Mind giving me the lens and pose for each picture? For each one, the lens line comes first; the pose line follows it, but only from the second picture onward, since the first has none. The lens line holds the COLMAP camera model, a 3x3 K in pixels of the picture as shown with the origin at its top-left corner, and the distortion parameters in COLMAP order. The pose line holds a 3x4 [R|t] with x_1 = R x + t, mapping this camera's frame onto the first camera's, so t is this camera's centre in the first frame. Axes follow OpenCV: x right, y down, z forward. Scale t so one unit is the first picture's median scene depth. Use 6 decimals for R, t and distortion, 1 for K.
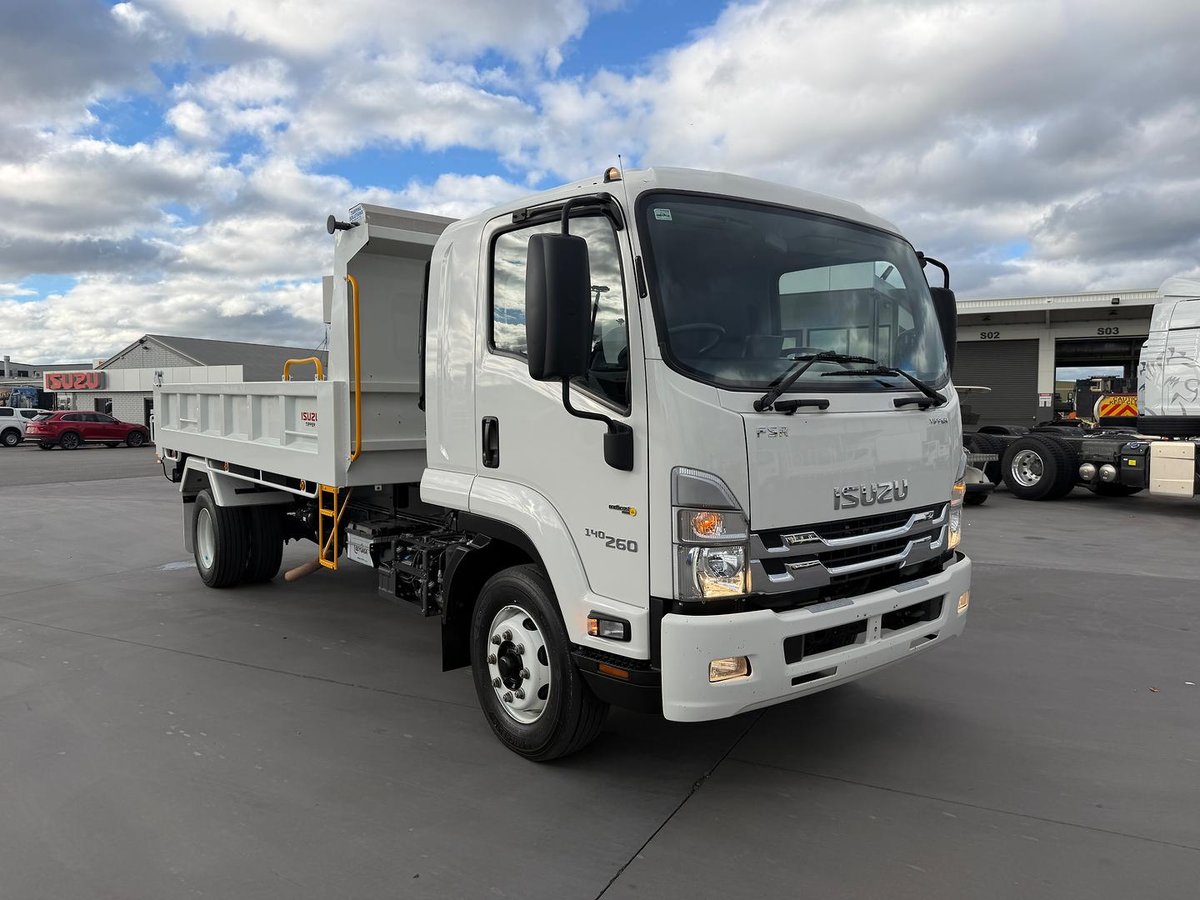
lens RADIAL K [[850.2, 0, 600.0], [0, 850.2, 450.0], [0, 0, 1]] dist [0.089462, -0.133509]
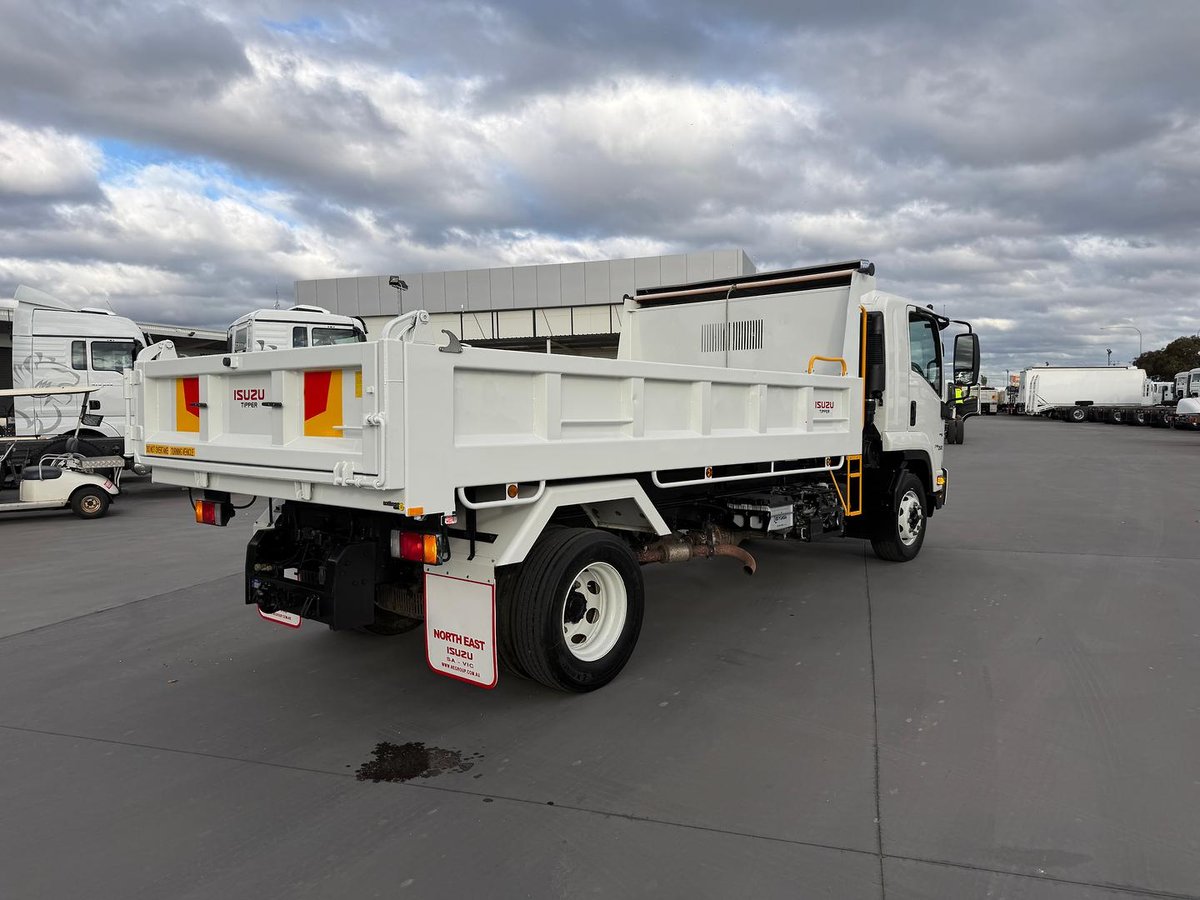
lens RADIAL K [[850.4, 0, 584.5], [0, 850.4, 444.7], [0, 0, 1]] dist [-0.010799, -0.005224]
pose [[-0.157262, -0.048485, 0.986366, -2.074448], [0.058190, 0.996604, 0.058266, -0.101501], [-0.985841, 0.066560, -0.153906, 2.151447]]
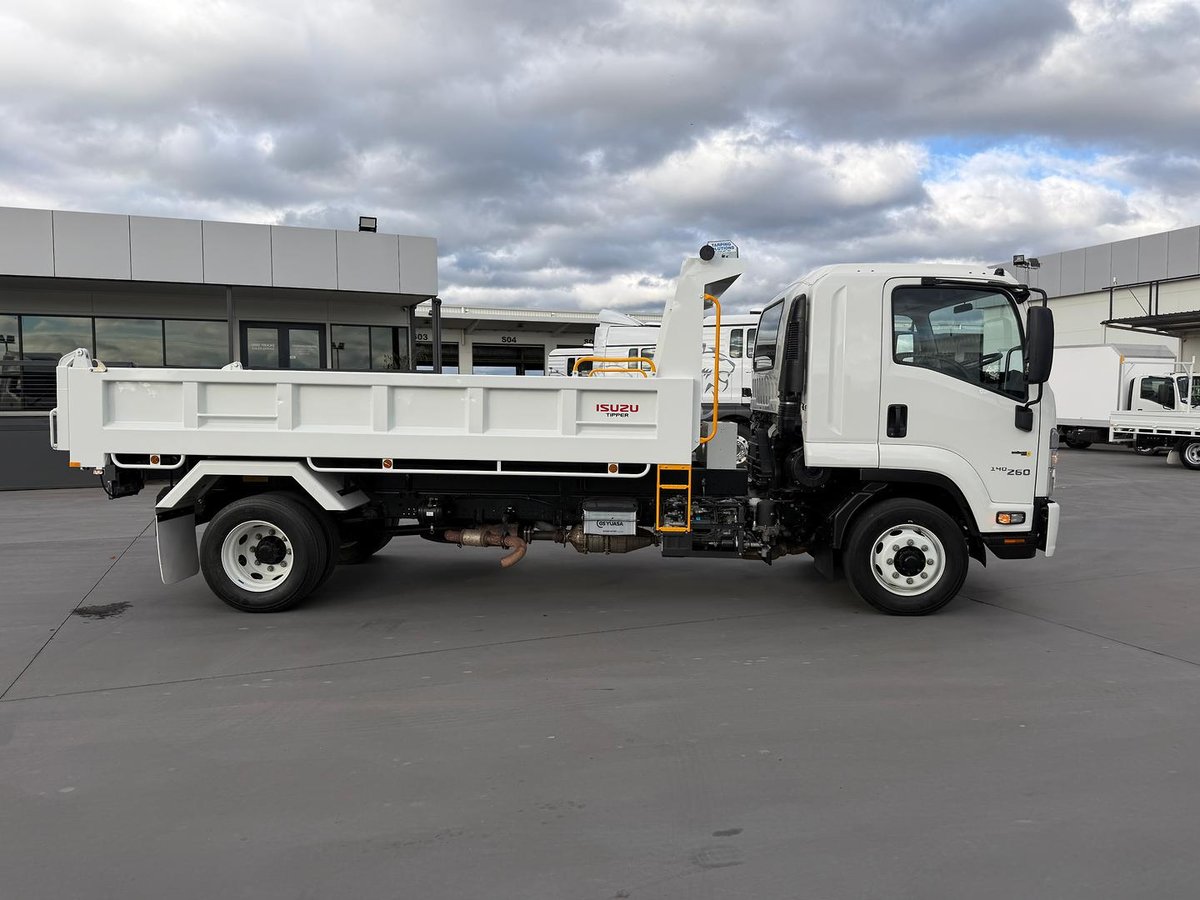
lens RADIAL K [[865.0, 0, 580.0], [0, 865.0, 451.1], [0, 0, 1]] dist [0.035910, -0.005094]
pose [[0.664757, -0.045116, 0.745696, -1.744203], [0.038199, 0.998922, 0.026385, -0.018902], [-0.746082, 0.010945, 0.665764, 0.383527]]
